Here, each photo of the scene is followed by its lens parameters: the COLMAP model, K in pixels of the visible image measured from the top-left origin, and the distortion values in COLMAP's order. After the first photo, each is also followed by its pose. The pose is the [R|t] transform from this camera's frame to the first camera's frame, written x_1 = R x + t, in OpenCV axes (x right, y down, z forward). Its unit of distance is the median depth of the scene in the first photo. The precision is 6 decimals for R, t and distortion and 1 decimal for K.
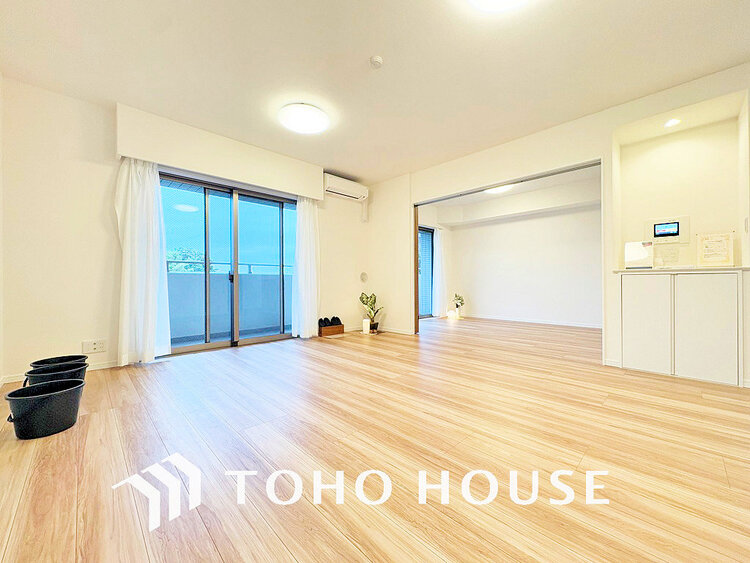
lens RADIAL K [[298.0, 0, 375.9], [0, 298.0, 281.9], [0, 0, 1]] dist [0.000628, 0.000045]
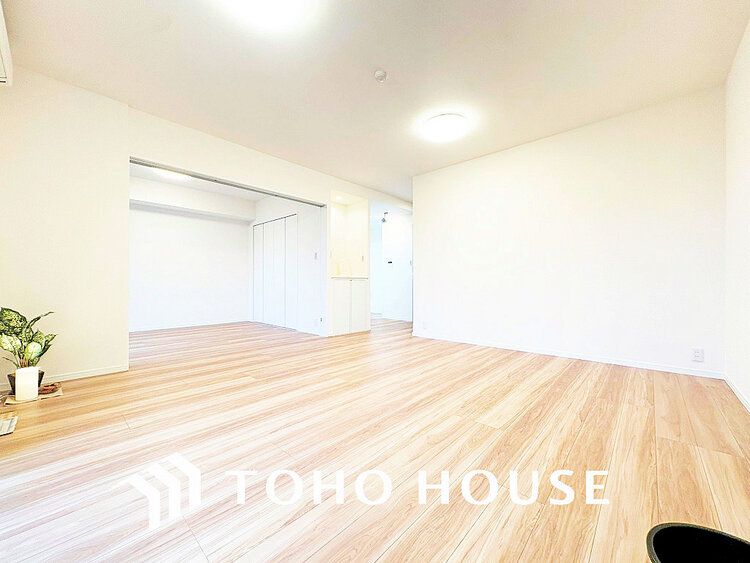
lens RADIAL K [[298.0, 0, 375.9], [0, 298.0, 281.9], [0, 0, 1]] dist [0.000628, 0.000045]
pose [[-0.060729, 0.015169, 0.998039, -0.887281], [-0.005101, 0.999867, -0.015507, 0.010715], [-0.998141, -0.006033, -0.060643, 0.914518]]
